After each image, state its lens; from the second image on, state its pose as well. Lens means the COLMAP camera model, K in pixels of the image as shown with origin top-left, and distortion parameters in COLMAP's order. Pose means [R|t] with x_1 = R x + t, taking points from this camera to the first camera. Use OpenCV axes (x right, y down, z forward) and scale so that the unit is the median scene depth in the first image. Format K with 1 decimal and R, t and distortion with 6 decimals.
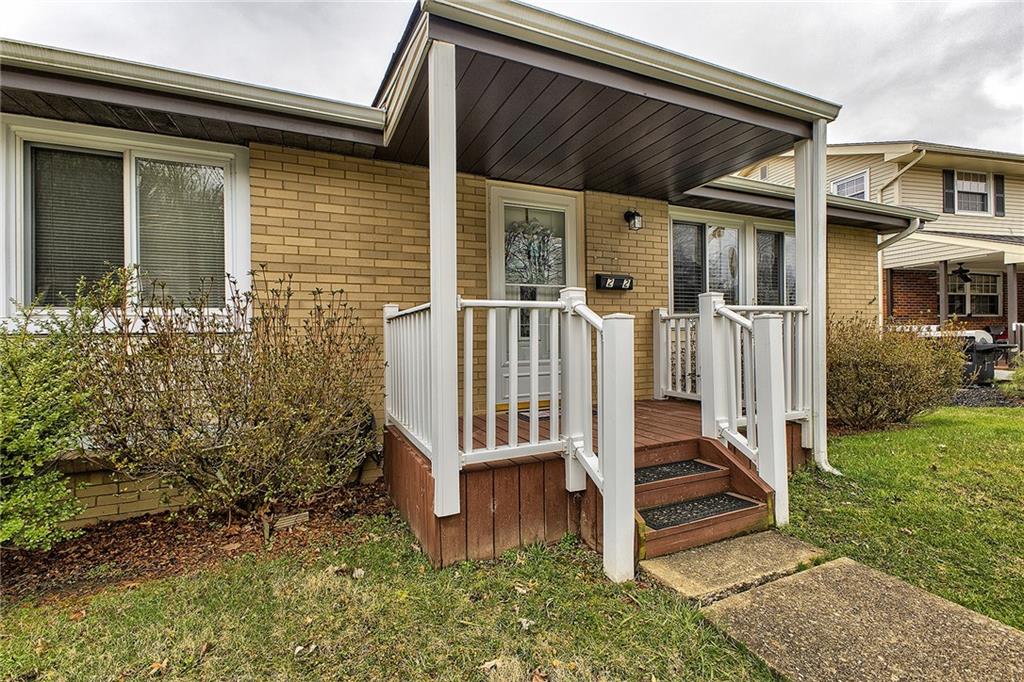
lens RADIAL K [[444.2, 0, 511.0], [0, 444.2, 318.4], [0, 0, 1]] dist [0.017221, -0.000630]
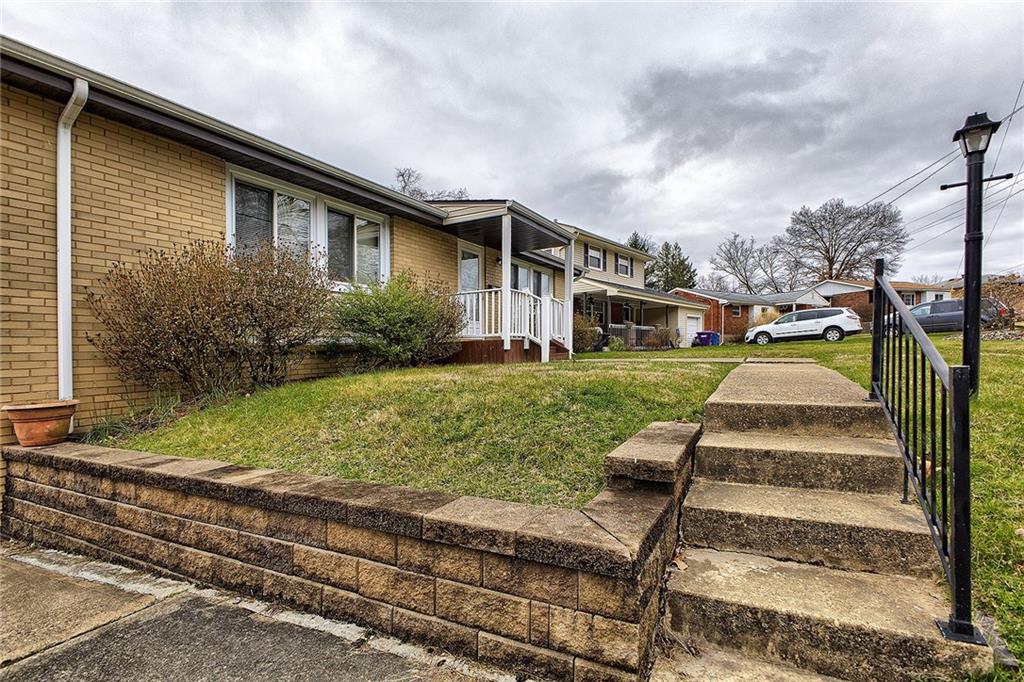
lens RADIAL K [[489.4, 0, 567.6], [0, 489.4, 352.8], [0, 0, 1]] dist [-0.006116, -0.000883]
pose [[0.726208, -0.014459, 0.687323, -0.726588], [-0.001455, 0.999744, 0.022568, 0.113447], [-0.687473, -0.017389, 0.726001, -0.630729]]
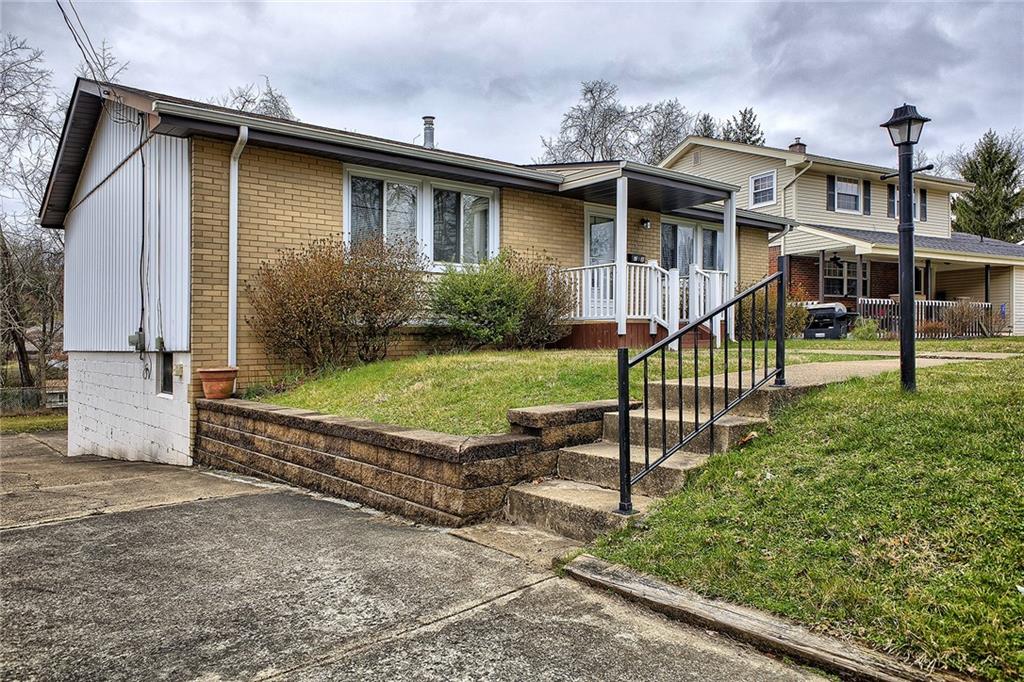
lens RADIAL K [[750.9, 0, 512.9], [0, 750.9, 333.2], [0, 0, 1]] dist [0.040087, -0.000961]
pose [[0.954452, 0.003981, 0.298337, -0.696538], [-0.009891, 0.999784, 0.018302, 0.104319], [-0.298199, -0.020419, 0.954285, -1.066229]]
